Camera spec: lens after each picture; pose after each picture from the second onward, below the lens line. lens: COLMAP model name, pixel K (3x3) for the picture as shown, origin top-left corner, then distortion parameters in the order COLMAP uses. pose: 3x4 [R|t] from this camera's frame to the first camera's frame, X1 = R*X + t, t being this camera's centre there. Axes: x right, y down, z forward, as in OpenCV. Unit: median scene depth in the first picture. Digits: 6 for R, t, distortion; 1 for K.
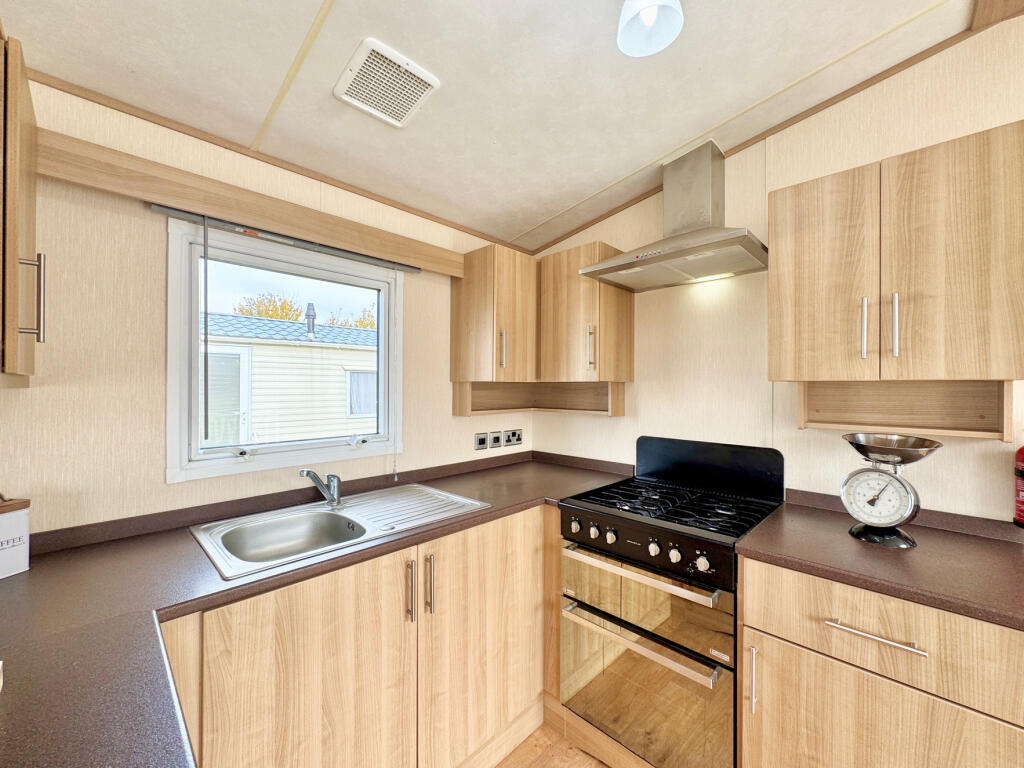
lens RADIAL K [[408.3, 0, 512.0], [0, 408.3, 384.0], [0, 0, 1]] dist [-0.000075, -0.000065]
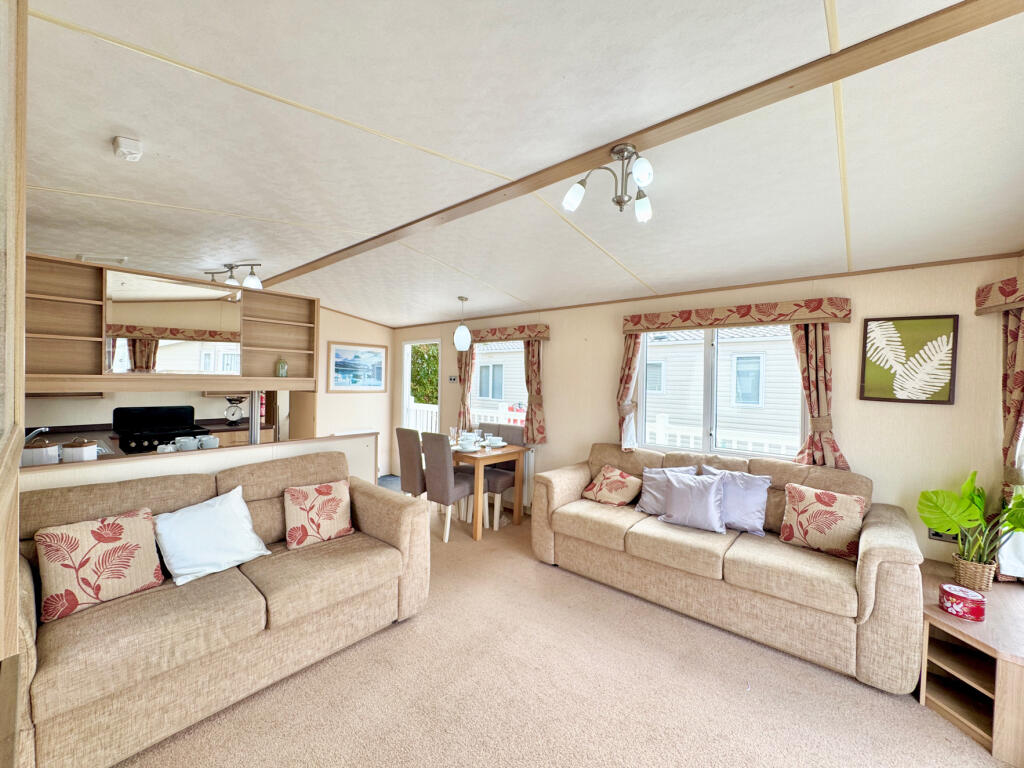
lens RADIAL K [[409.1, 0, 510.6], [0, 409.1, 381.2], [0, 0, 1]] dist [-0.000333, 0.000112]
pose [[-0.054542, 0.020484, 0.998301, -2.446827], [-0.003622, 0.999779, -0.020712, 0.049439], [-0.998505, -0.004745, -0.054456, -1.073581]]
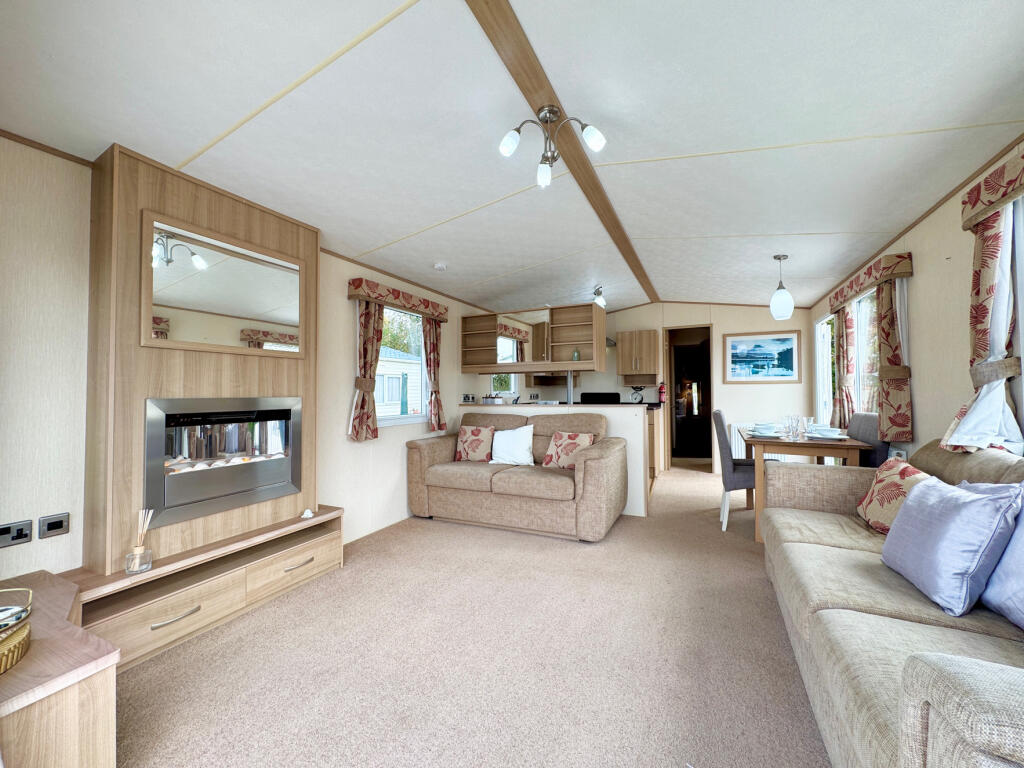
lens RADIAL K [[409.1, 0, 510.6], [0, 409.1, 381.2], [0, 0, 1]] dist [-0.000333, 0.000112]
pose [[0.949067, 0.029199, 0.313718, -1.757769], [-0.015148, 0.998774, -0.047136, 0.280298], [-0.314709, 0.039984, 0.948346, -2.700722]]
